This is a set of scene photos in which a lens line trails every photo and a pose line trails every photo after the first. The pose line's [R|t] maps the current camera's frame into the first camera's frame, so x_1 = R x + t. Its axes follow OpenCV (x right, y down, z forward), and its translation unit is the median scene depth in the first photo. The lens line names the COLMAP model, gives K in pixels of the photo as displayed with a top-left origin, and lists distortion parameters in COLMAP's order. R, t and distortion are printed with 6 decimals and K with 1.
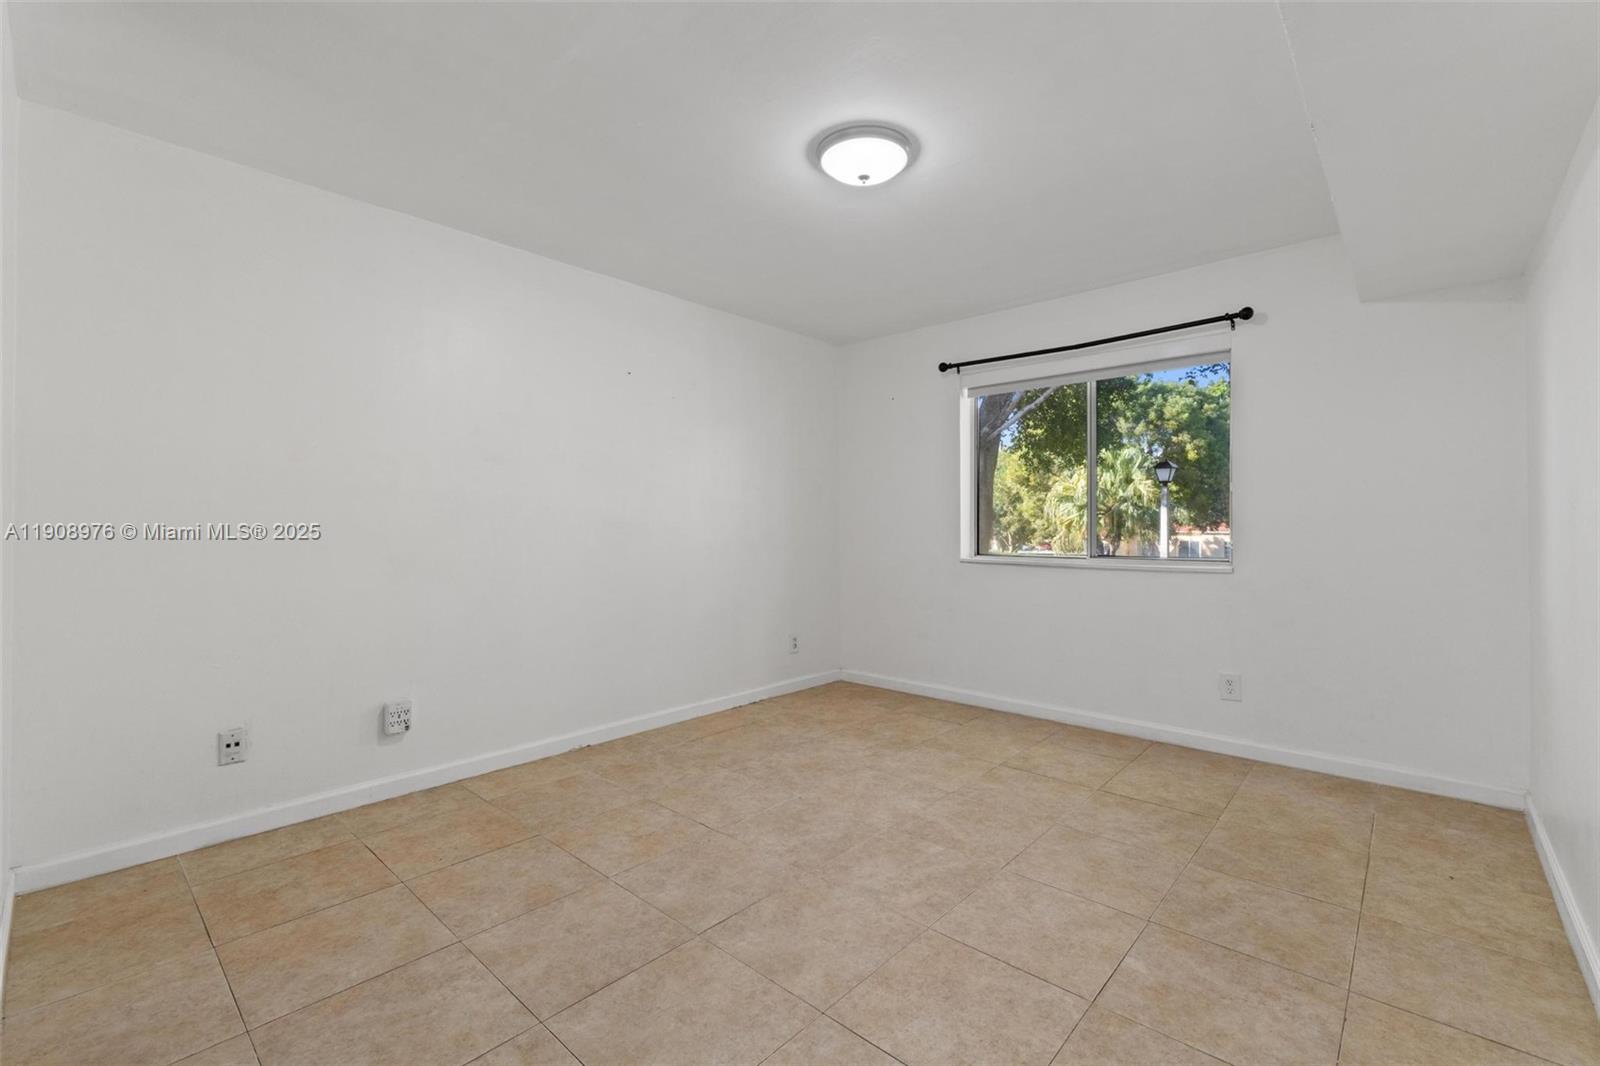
lens RADIAL K [[678.9, 0, 806.6], [0, 678.9, 530.5], [0, 0, 1]] dist [-0.003537, -0.000264]
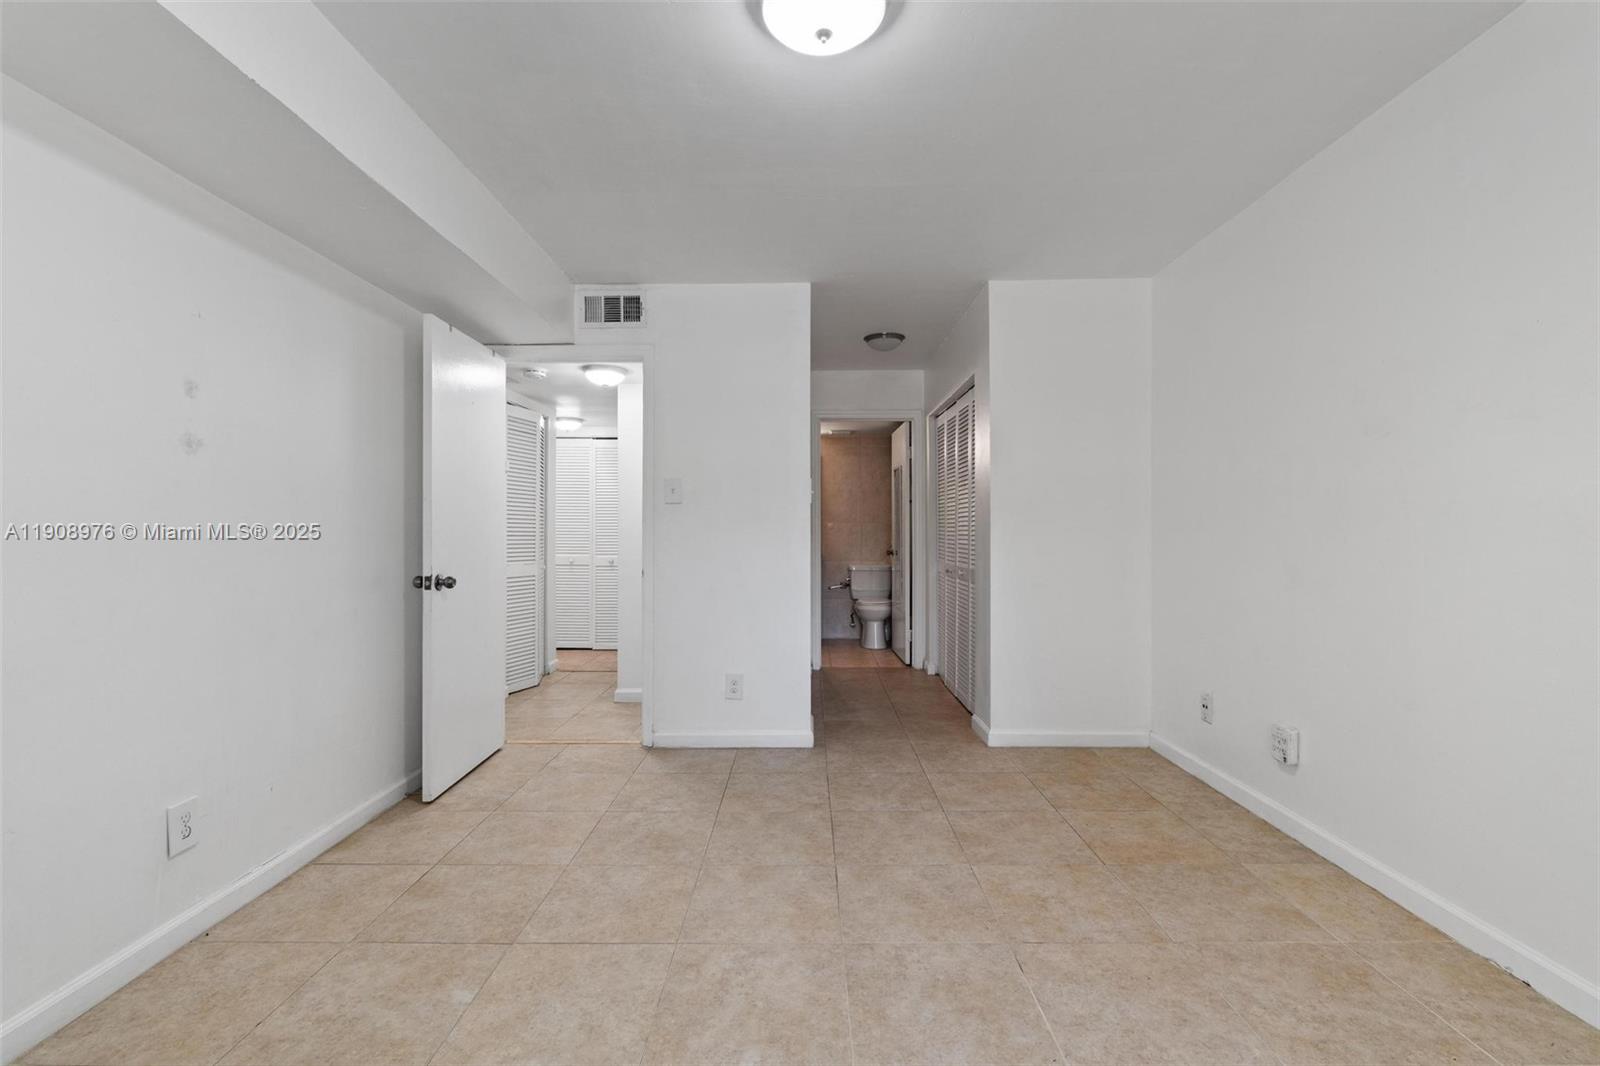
lens RADIAL K [[692.8, 0, 799.7], [0, 692.8, 537.5], [0, 0, 1]] dist [-0.003742, -0.000788]
pose [[-0.742553, 0.007383, -0.669747, 0.657503], [-0.001358, 0.999921, 0.012528, -0.010318], [0.669786, 0.010212, -0.742484, 1.711525]]
